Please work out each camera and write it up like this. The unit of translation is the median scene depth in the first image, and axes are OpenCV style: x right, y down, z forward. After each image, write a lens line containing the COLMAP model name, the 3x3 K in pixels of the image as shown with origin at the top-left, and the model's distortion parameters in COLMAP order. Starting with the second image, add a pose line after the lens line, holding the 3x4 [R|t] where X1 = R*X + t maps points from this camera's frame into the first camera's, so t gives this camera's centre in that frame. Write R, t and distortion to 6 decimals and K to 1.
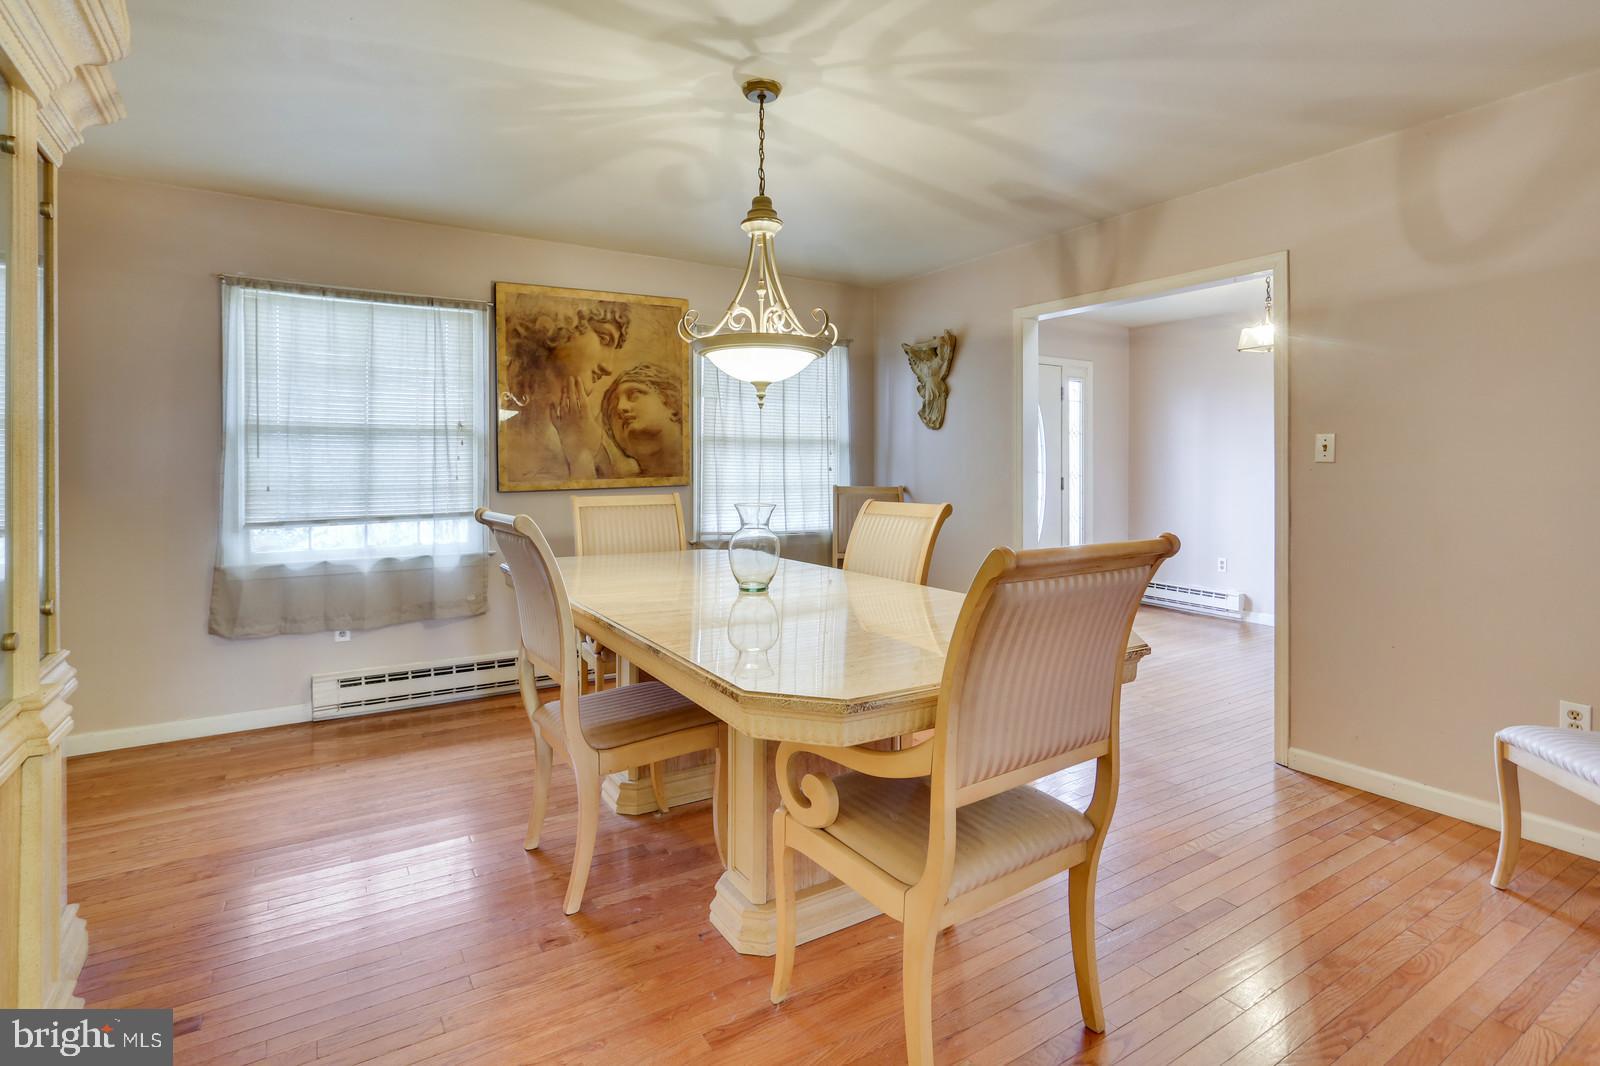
lens RADIAL K [[773.9, 0, 775.3], [0, 773.9, 477.3], [0, 0, 1]] dist [-0.013924, 0.000438]
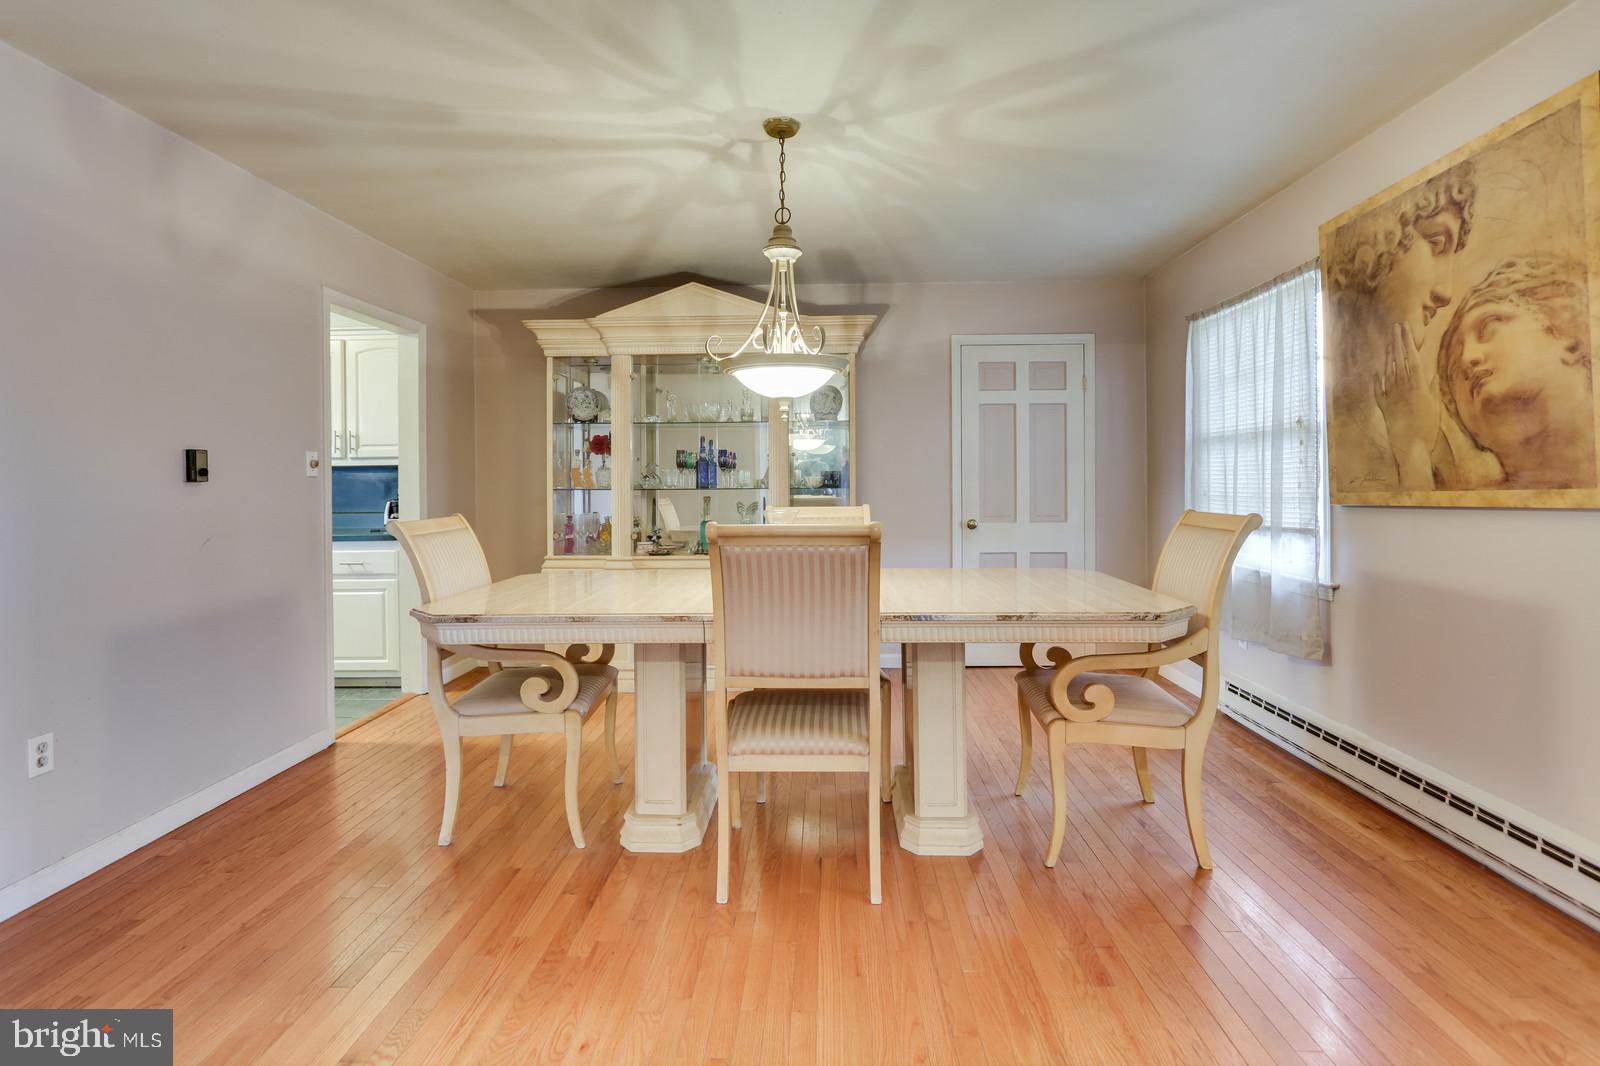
lens RADIAL K [[773.9, 0, 815.0], [0, 773.9, 491.7], [0, 0, 1]] dist [-0.013924, 0.000438]
pose [[-0.528908, 0.014477, -0.848556, 0.498906], [-0.003809, 0.999804, 0.019432, -0.006353], [0.848671, 0.013510, -0.528749, 0.913494]]
